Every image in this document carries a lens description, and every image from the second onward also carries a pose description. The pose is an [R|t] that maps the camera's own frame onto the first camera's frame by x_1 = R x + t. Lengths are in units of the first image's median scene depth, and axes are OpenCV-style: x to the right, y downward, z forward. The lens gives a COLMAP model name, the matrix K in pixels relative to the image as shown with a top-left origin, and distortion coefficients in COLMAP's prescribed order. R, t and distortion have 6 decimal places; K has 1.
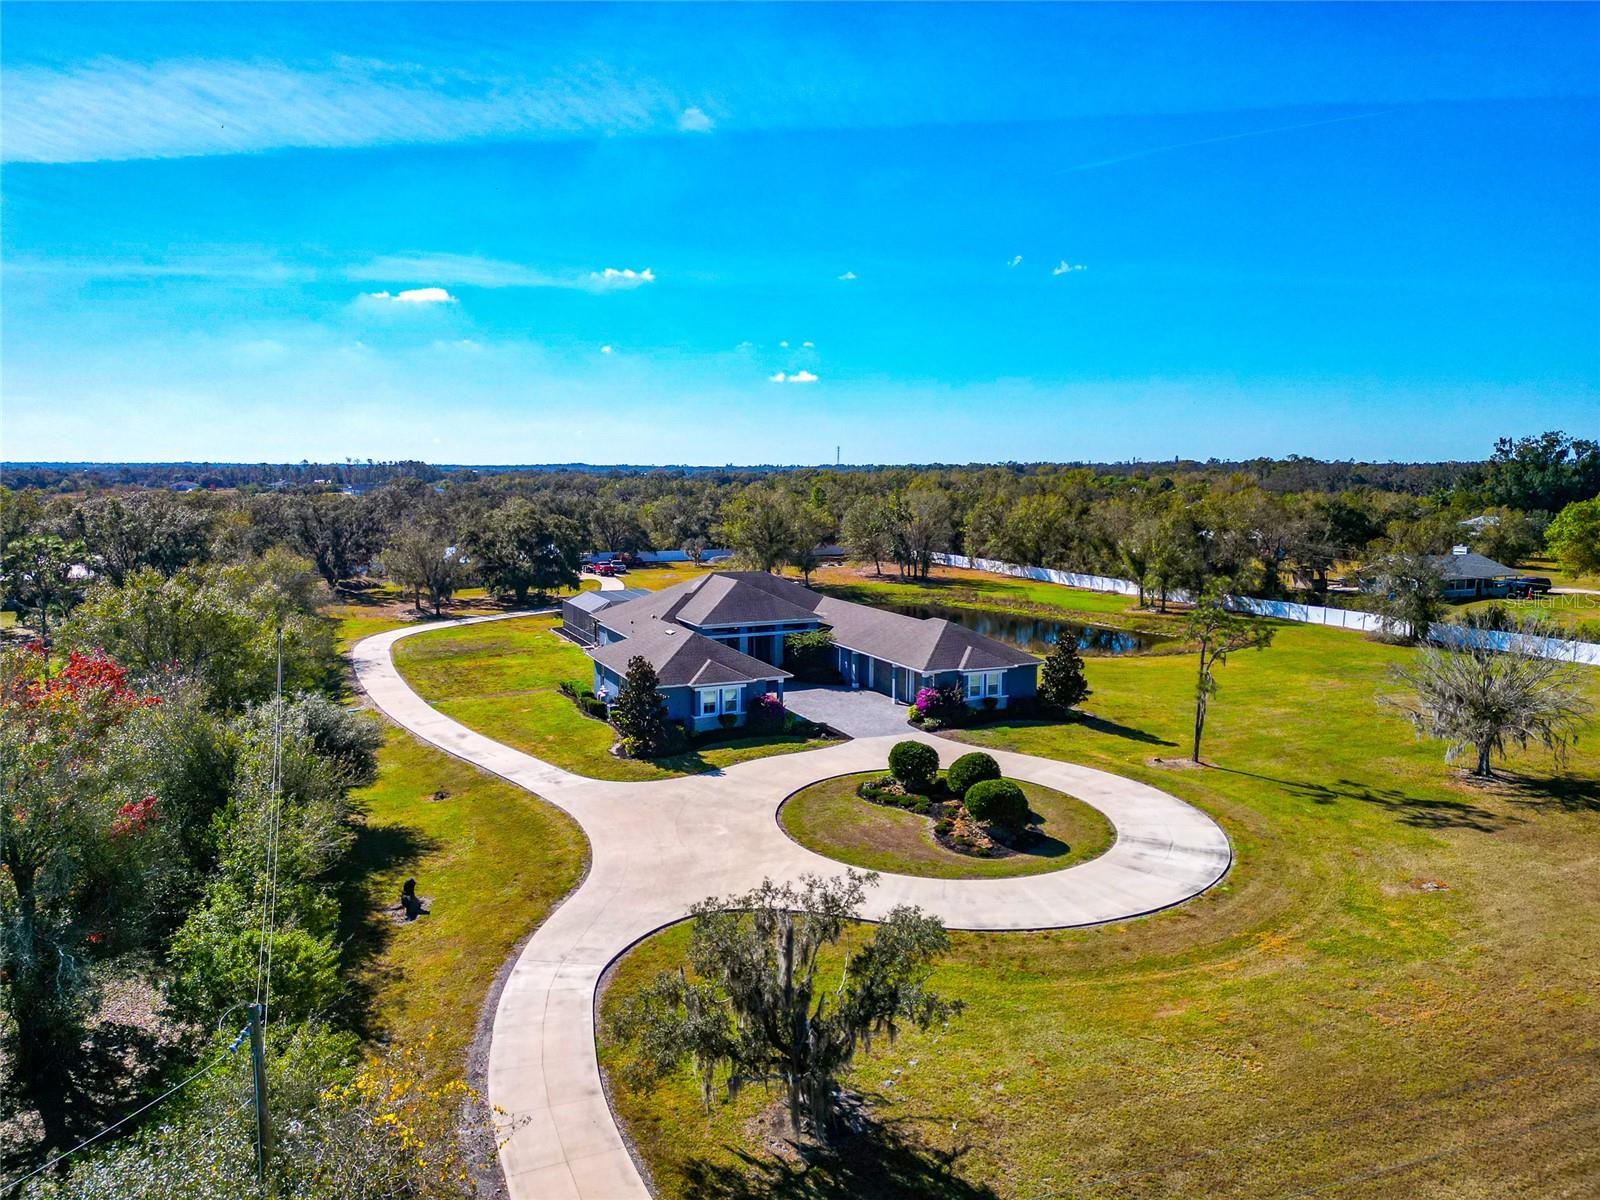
lens RADIAL K [[1149.2, 0, 798.0], [0, 1149.2, 626.0], [0, 0, 1]] dist [0.067415, -0.060989]
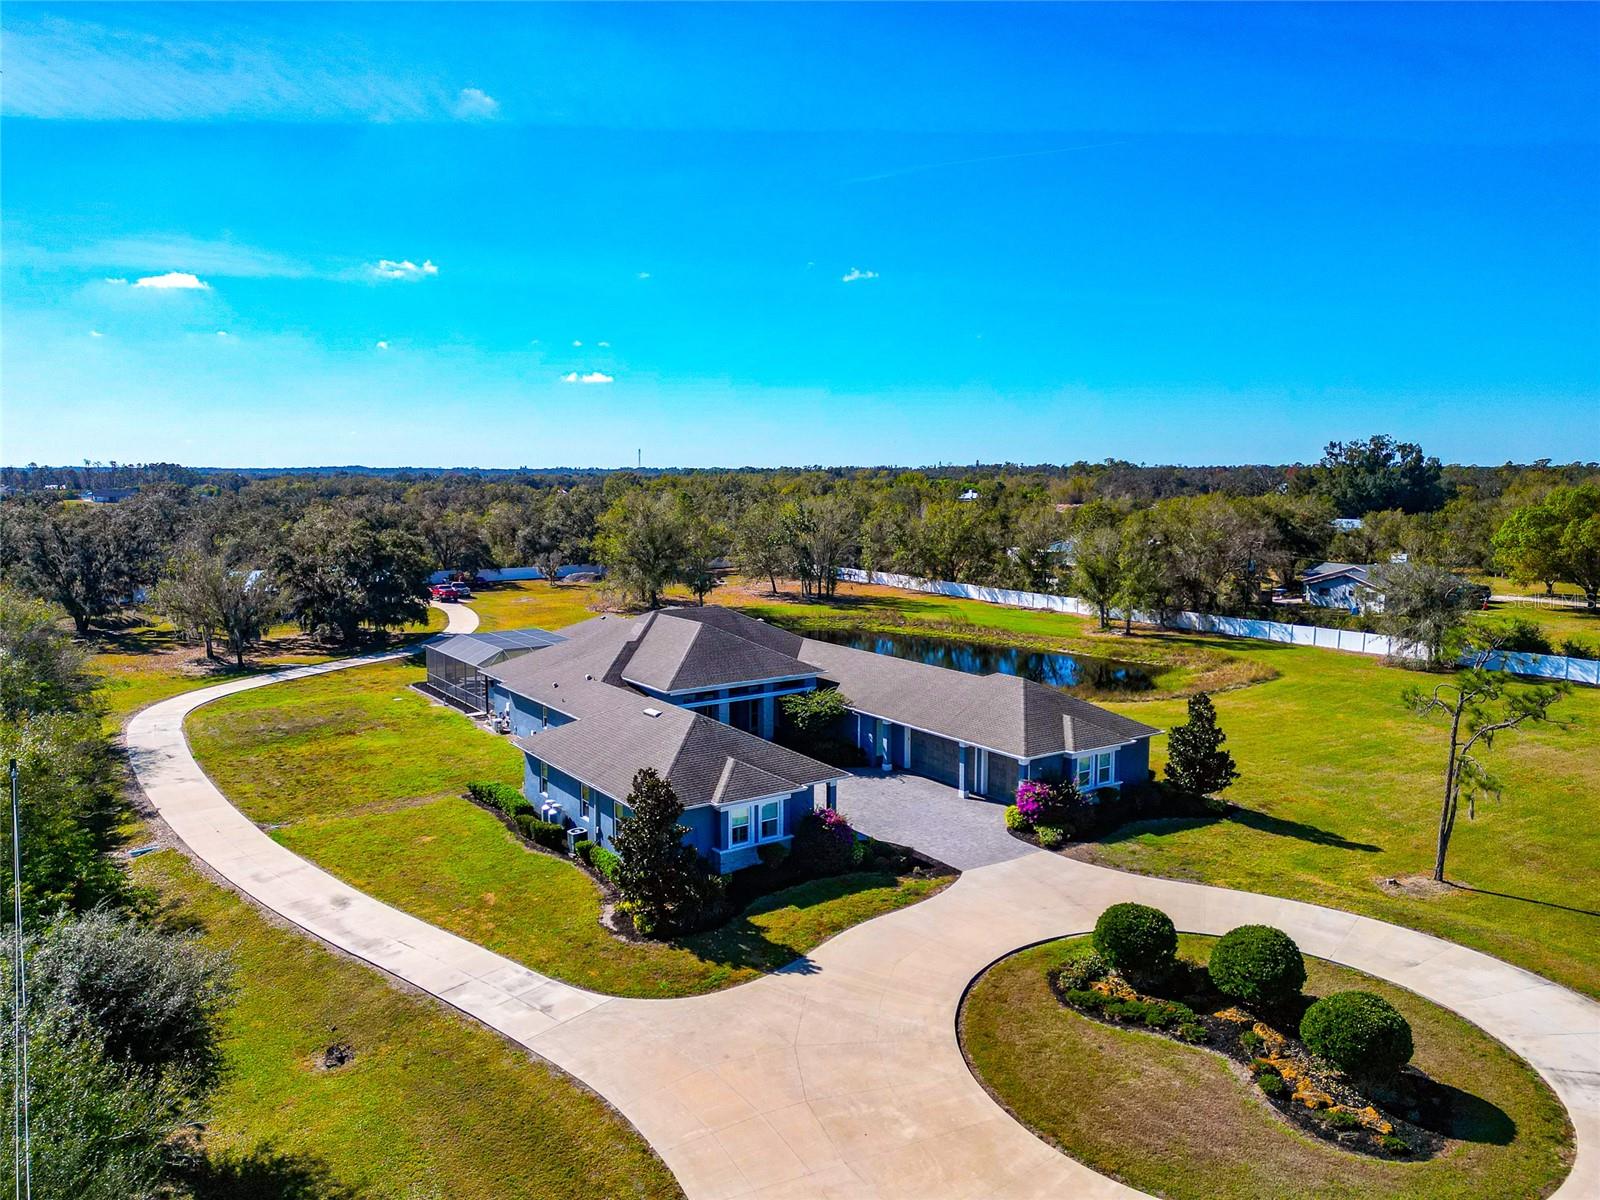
lens RADIAL K [[1149.2, 0, 797.9], [0, 1149.2, 617.8], [0, 0, 1]] dist [0.067415, -0.060989]
pose [[0.984129, -0.024061, 0.175816, -0.080184], [0.025774, 0.999640, -0.007467, -0.023753], [-0.175573, 0.011880, 0.984395, 0.176708]]
